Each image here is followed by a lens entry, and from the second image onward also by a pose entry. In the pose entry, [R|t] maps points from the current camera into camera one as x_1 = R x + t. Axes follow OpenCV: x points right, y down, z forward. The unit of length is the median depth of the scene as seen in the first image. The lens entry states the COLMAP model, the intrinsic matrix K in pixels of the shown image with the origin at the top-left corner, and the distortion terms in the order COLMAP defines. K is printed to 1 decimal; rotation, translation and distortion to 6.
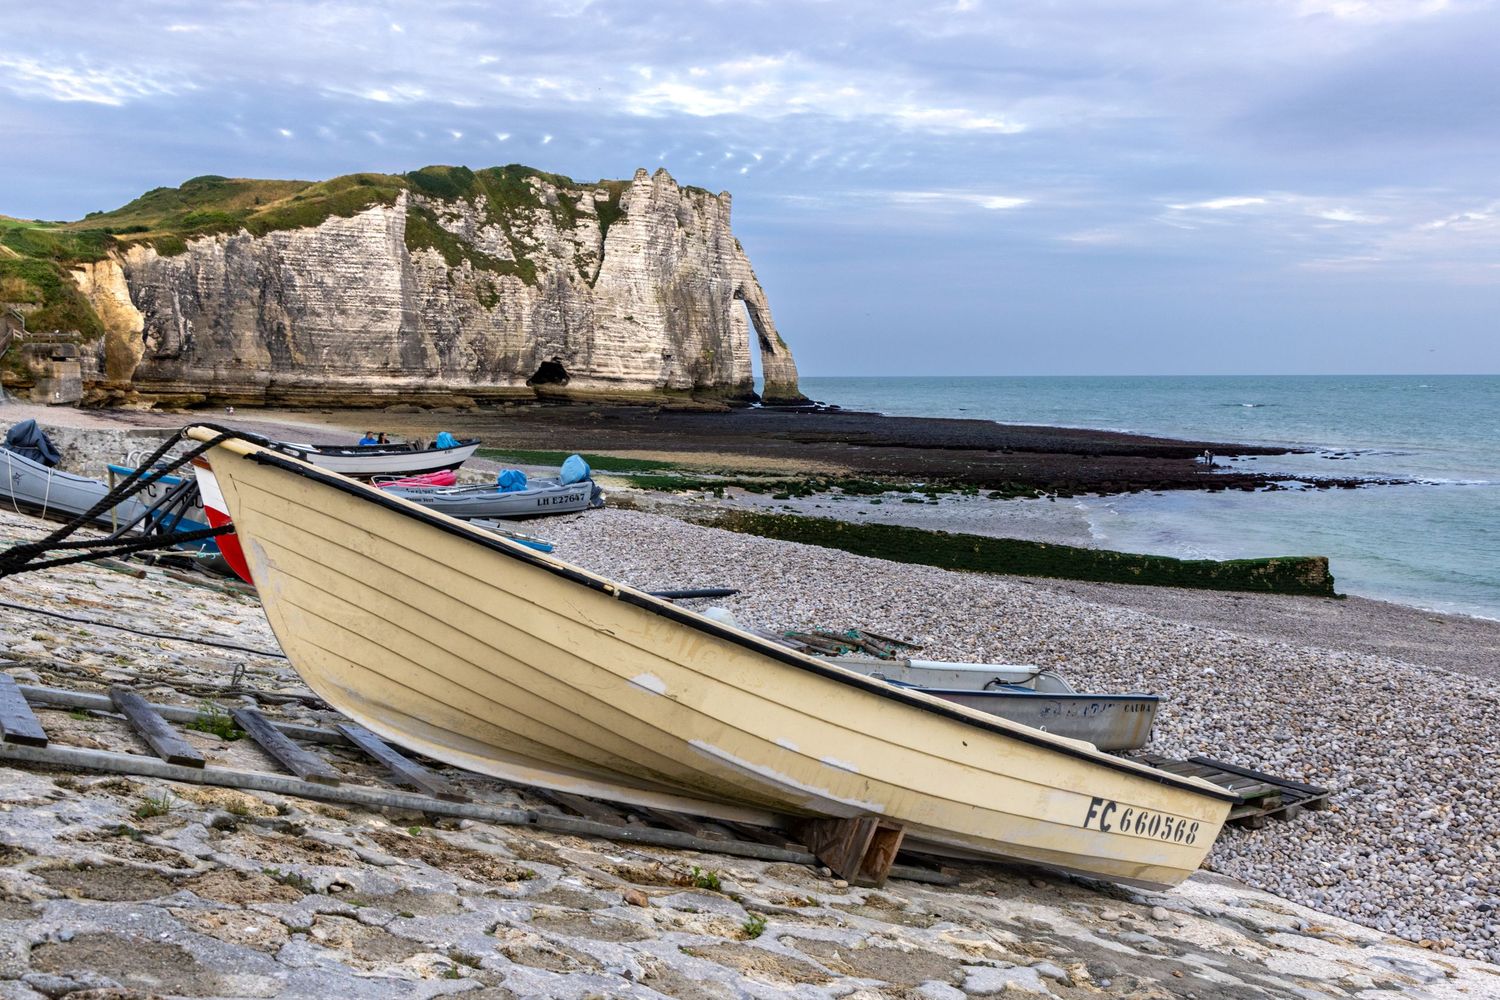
lens RADIAL K [[1413.4, 0, 749.4], [0, 1413.4, 501.0], [0, 0, 1]] dist [0.003706, 0.000000]
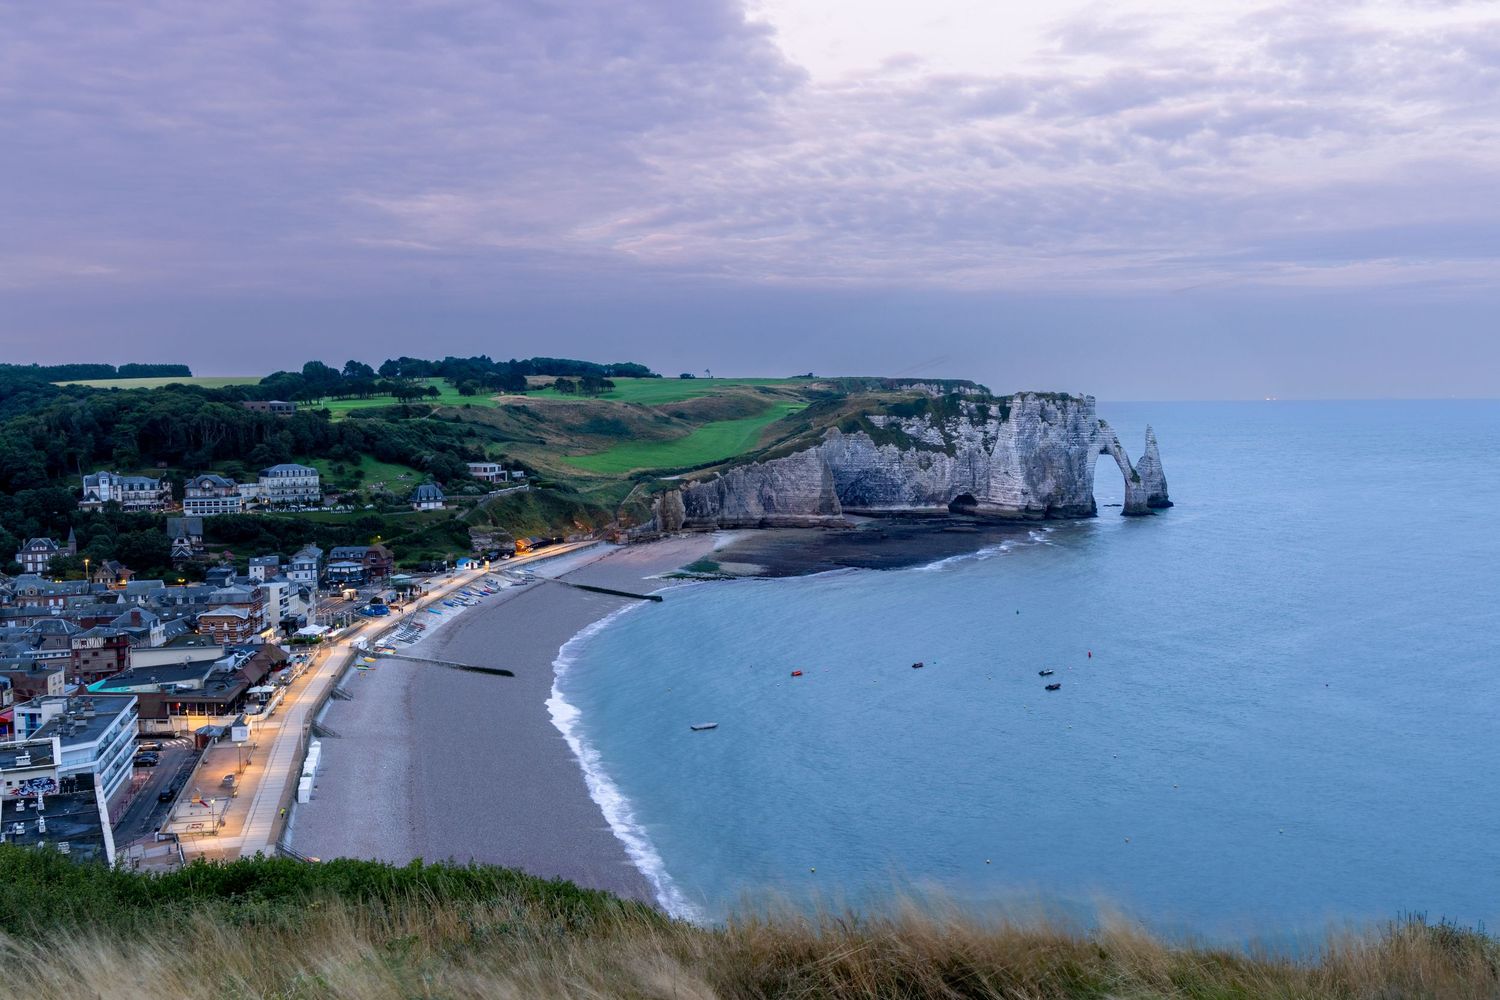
lens RADIAL K [[1508.7, 0, 750.2], [0, 1508.7, 499.3], [0, 0, 1]] dist [-0.000724, 0.000000]
pose [[0.774662, 0.038118, -0.631225, 0.966177], [-0.047461, 0.998871, 0.002074, -0.084626], [0.630591, 0.028352, 0.775597, -0.818430]]
